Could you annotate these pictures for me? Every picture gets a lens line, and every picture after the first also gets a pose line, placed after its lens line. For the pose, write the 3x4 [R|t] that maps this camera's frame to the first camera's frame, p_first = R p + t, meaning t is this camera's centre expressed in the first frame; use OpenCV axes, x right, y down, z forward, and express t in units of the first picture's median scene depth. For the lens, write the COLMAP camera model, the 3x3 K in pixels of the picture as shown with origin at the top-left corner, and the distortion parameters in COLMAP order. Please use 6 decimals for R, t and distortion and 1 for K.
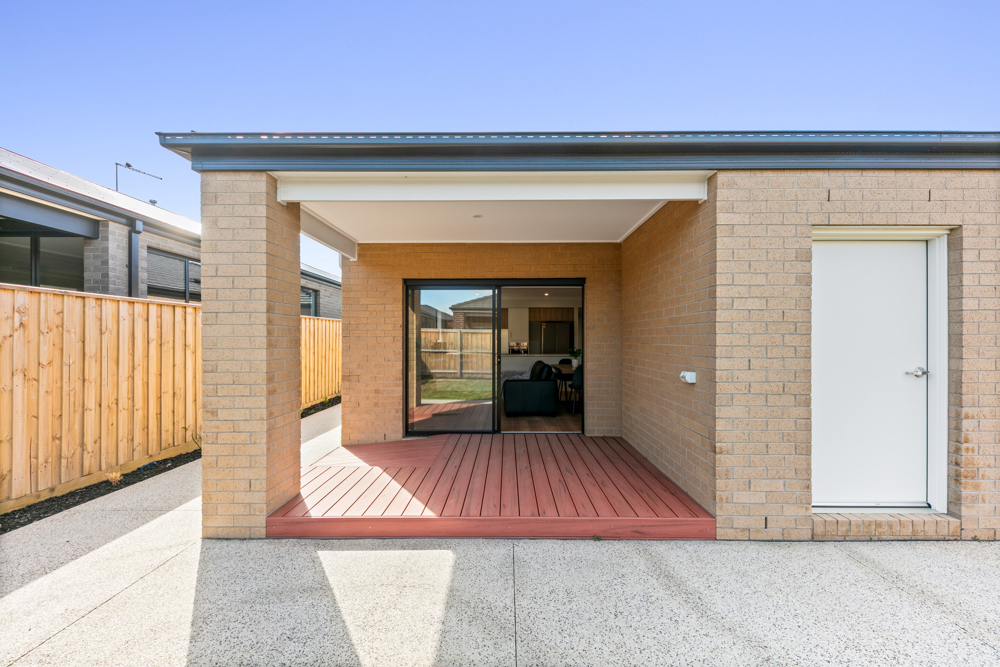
lens RADIAL K [[399.2, 0, 502.6], [0, 399.2, 337.0], [0, 0, 1]] dist [-0.000449, -0.000229]
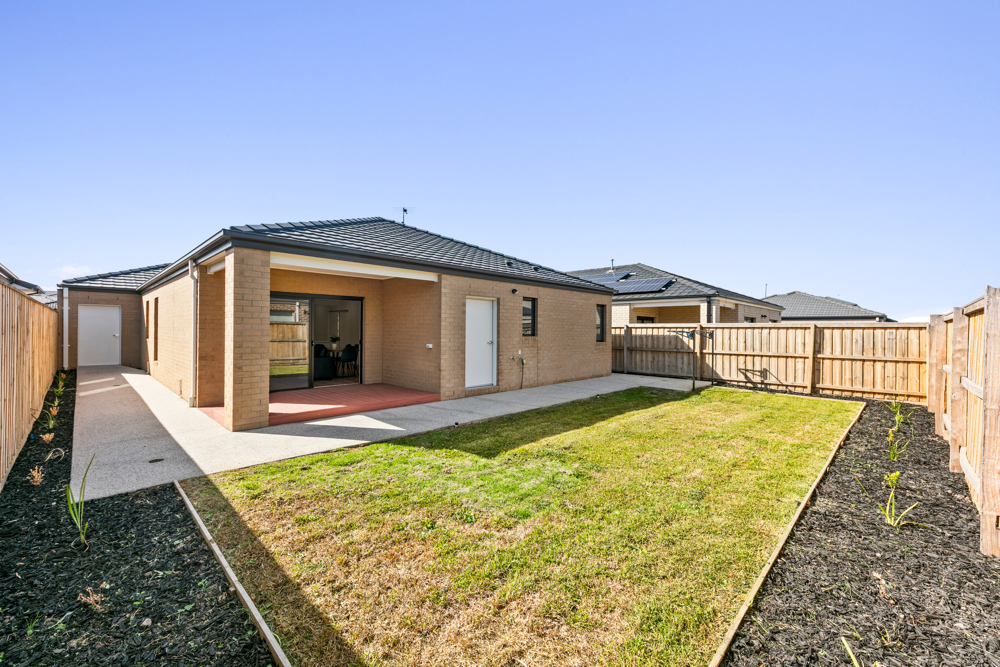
lens RADIAL K [[408.4, 0, 503.5], [0, 408.4, 328.6], [0, 0, 1]] dist [0.001403, -0.000036]
pose [[0.685664, 0.007711, 0.727877, -1.296459], [-0.010817, 0.999941, -0.000404, -0.020754], [-0.727838, -0.007596, 0.685707, -1.346185]]
